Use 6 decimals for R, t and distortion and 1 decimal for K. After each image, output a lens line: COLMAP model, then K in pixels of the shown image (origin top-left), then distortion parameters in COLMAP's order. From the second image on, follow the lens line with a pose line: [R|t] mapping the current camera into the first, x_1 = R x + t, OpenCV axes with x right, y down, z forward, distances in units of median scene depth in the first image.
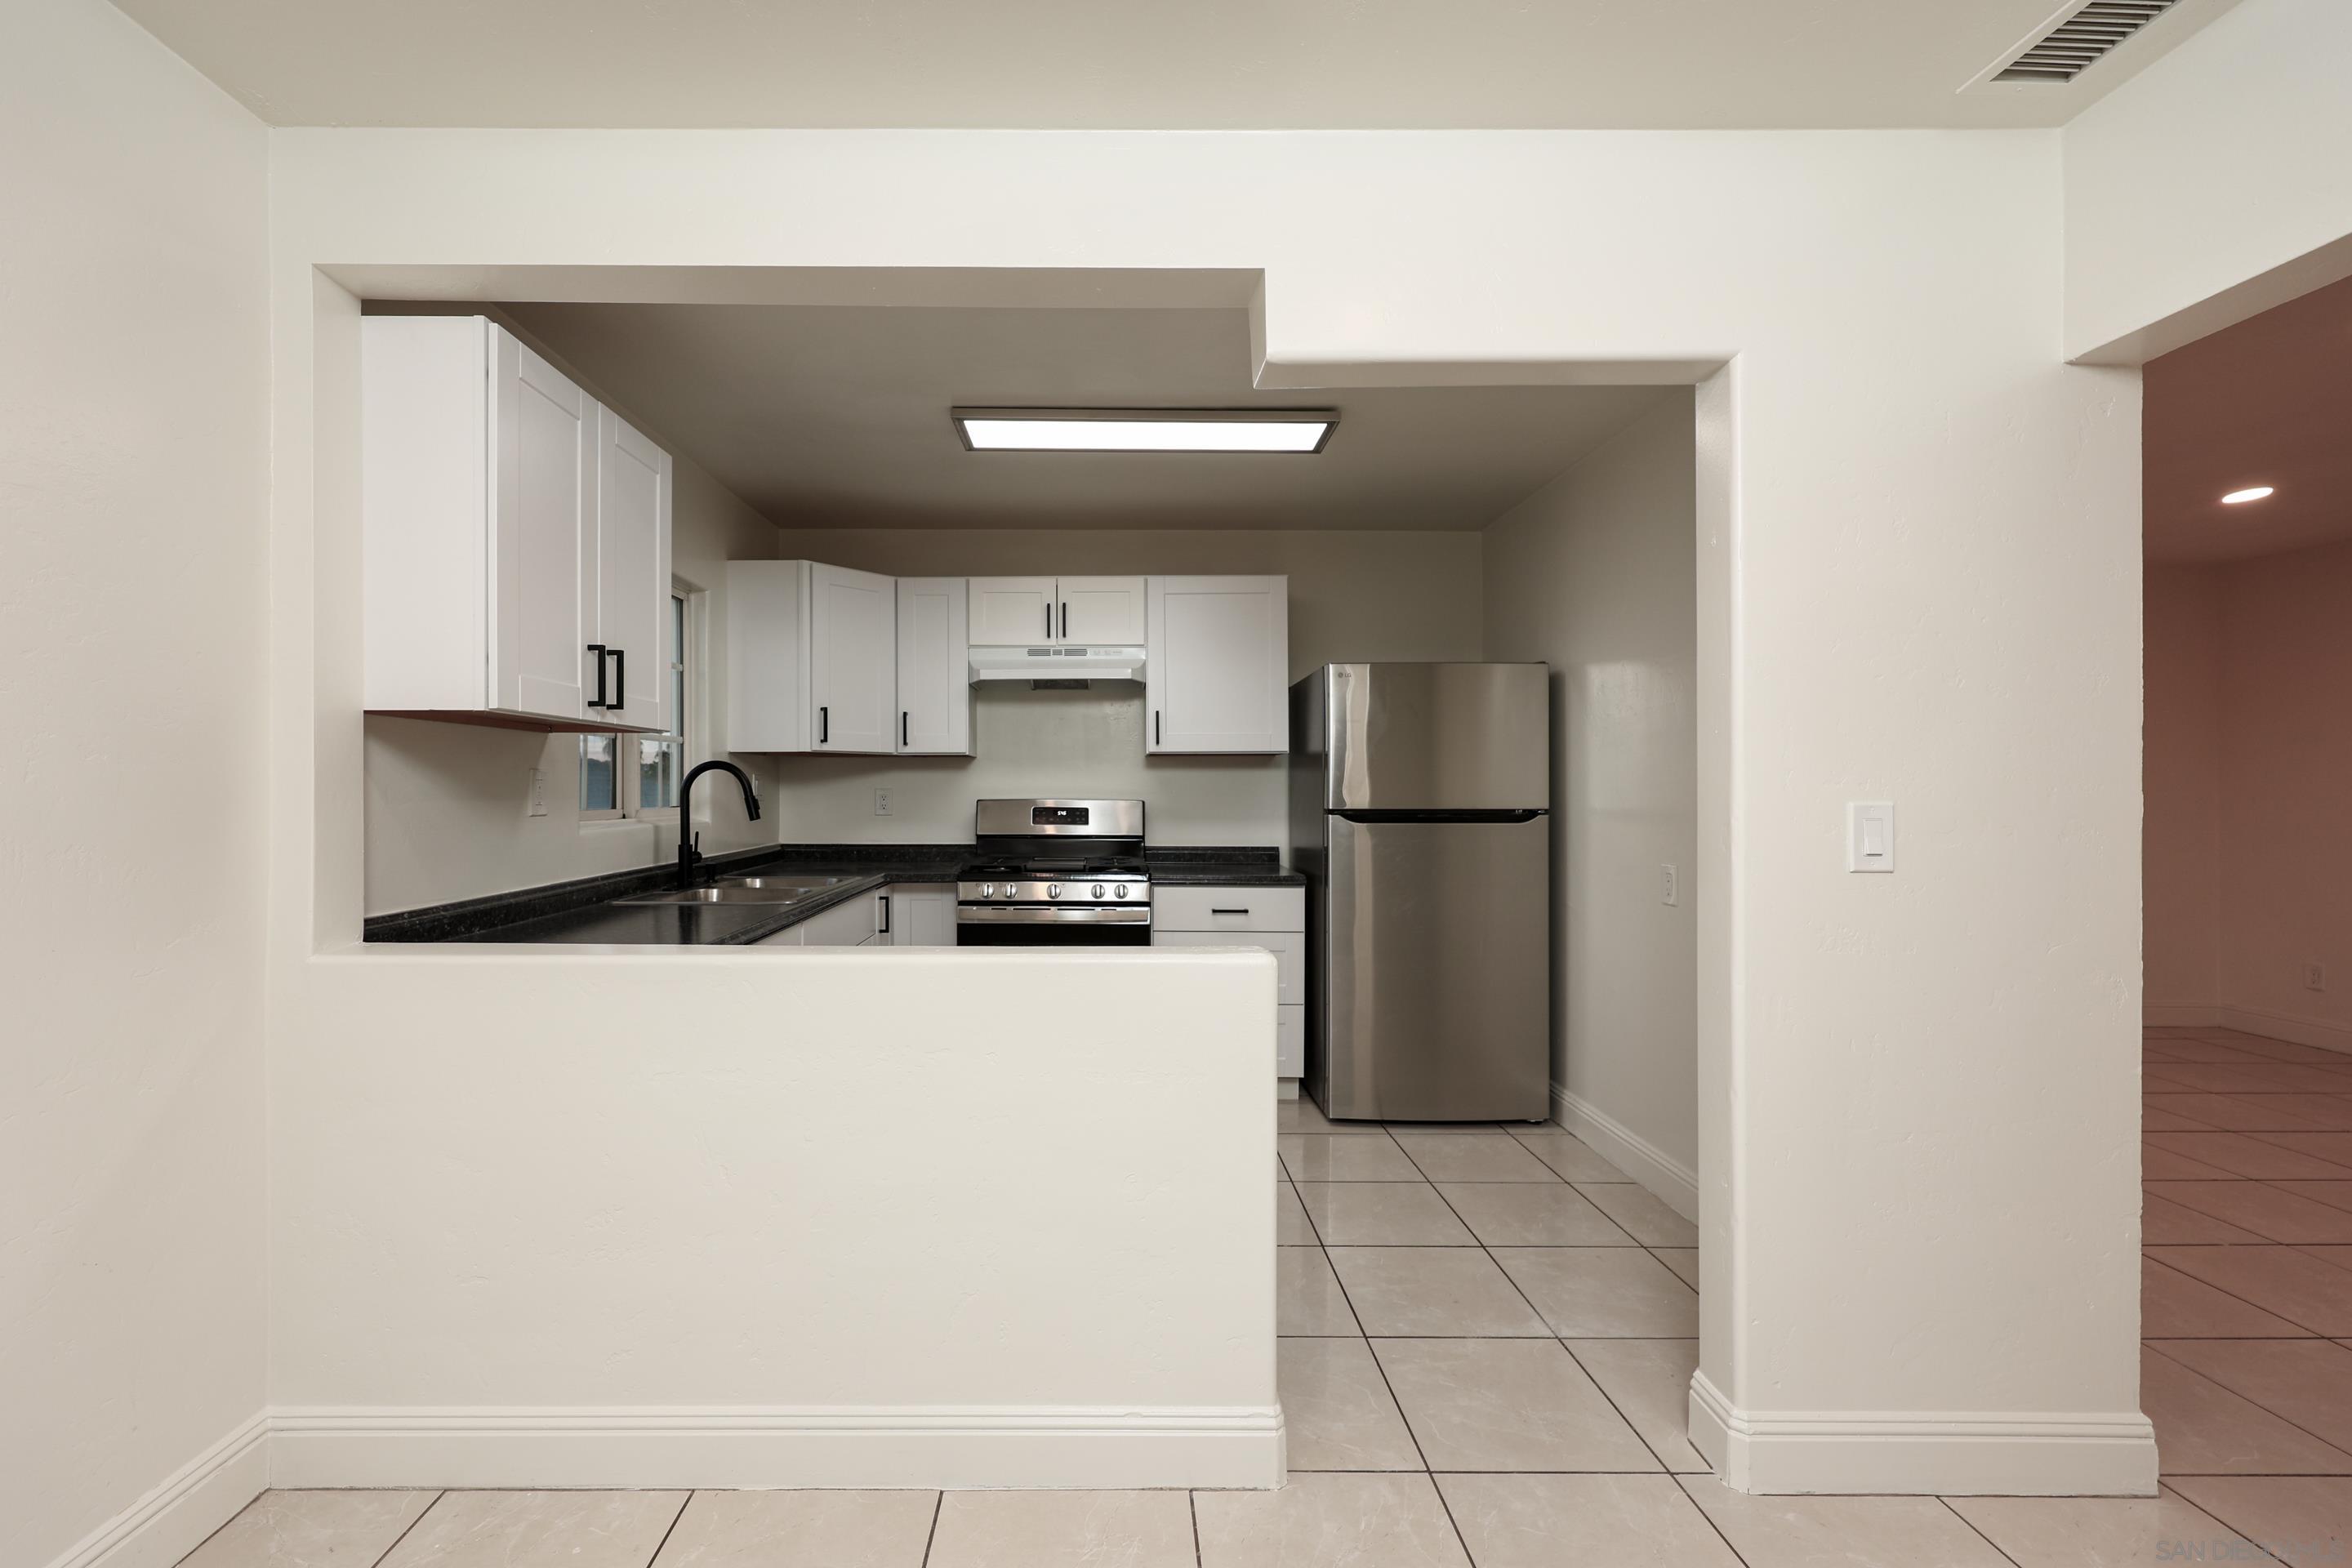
lens RADIAL K [[971.9, 0, 1115.6], [0, 971.9, 785.3], [0, 0, 1]] dist [-0.002291, -0.000158]
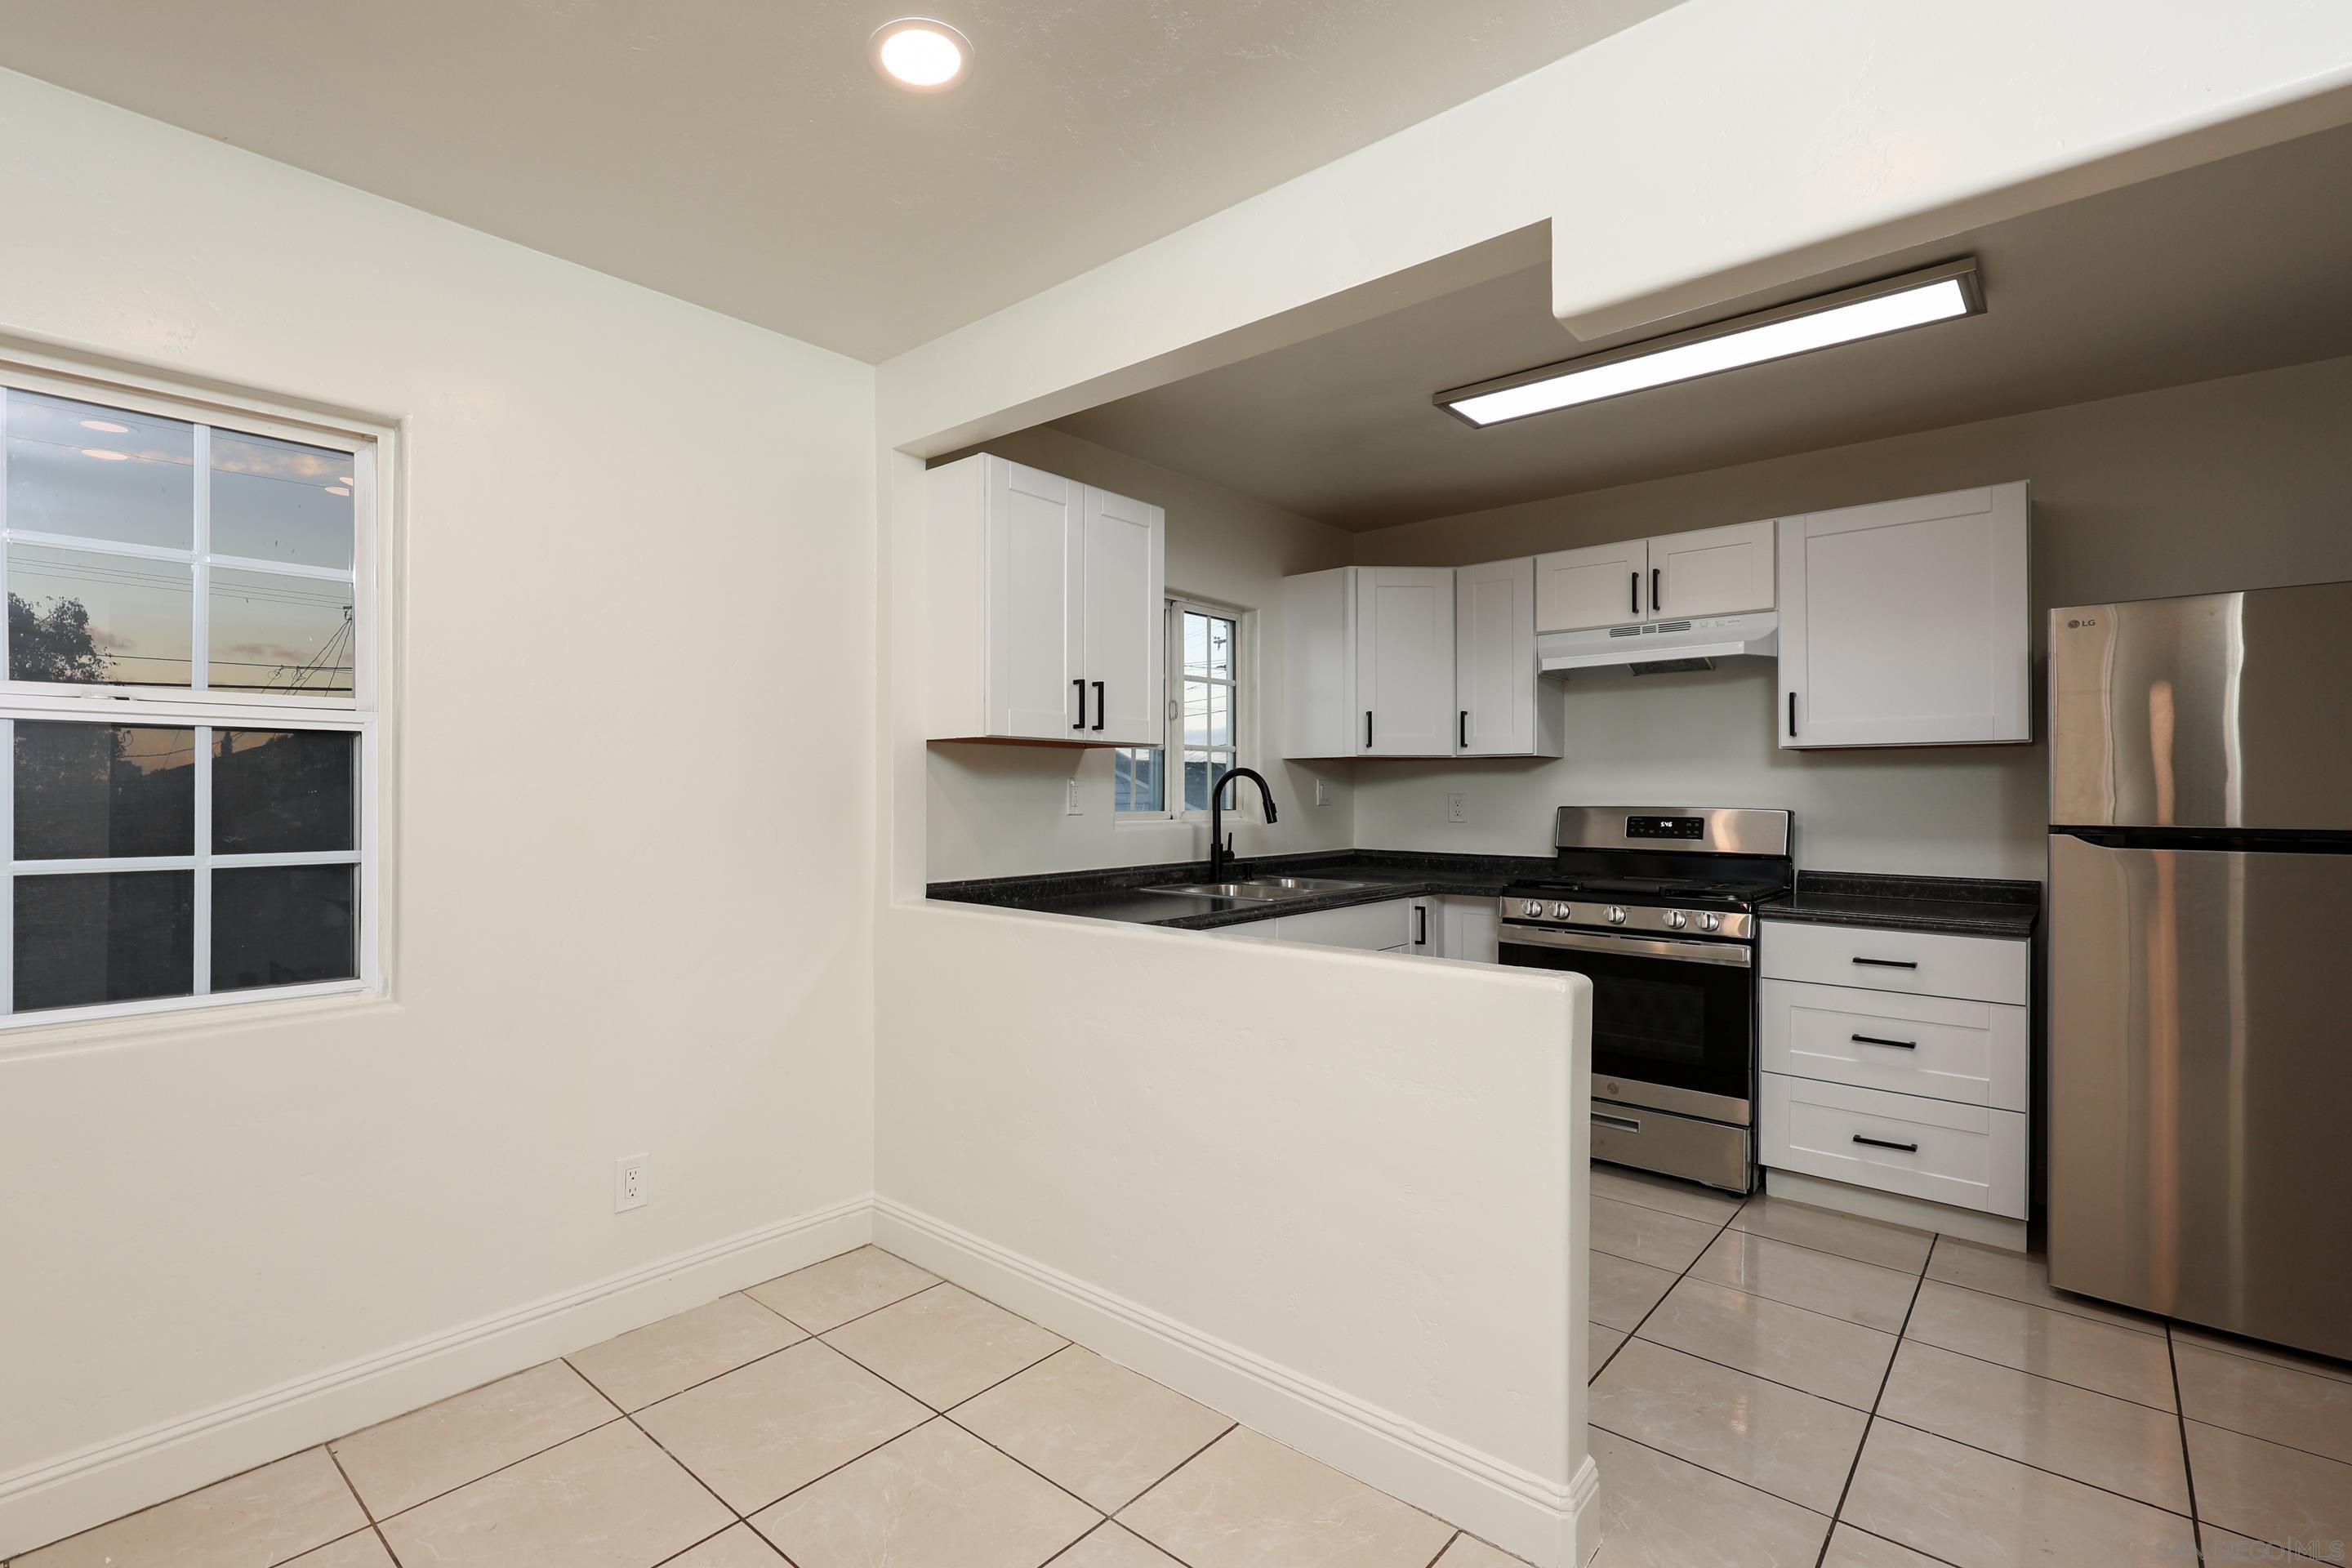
lens RADIAL K [[1073.4, 0, 1040.4], [0, 1073.4, 788.5], [0, 0, 1]] dist [0.001227, 0.000035]
pose [[0.716447, -0.001649, -0.697639, 0.225411], [0.001164, 0.999999, -0.001169, -0.000982], [0.697640, 0.000026, 0.716448, -0.019583]]
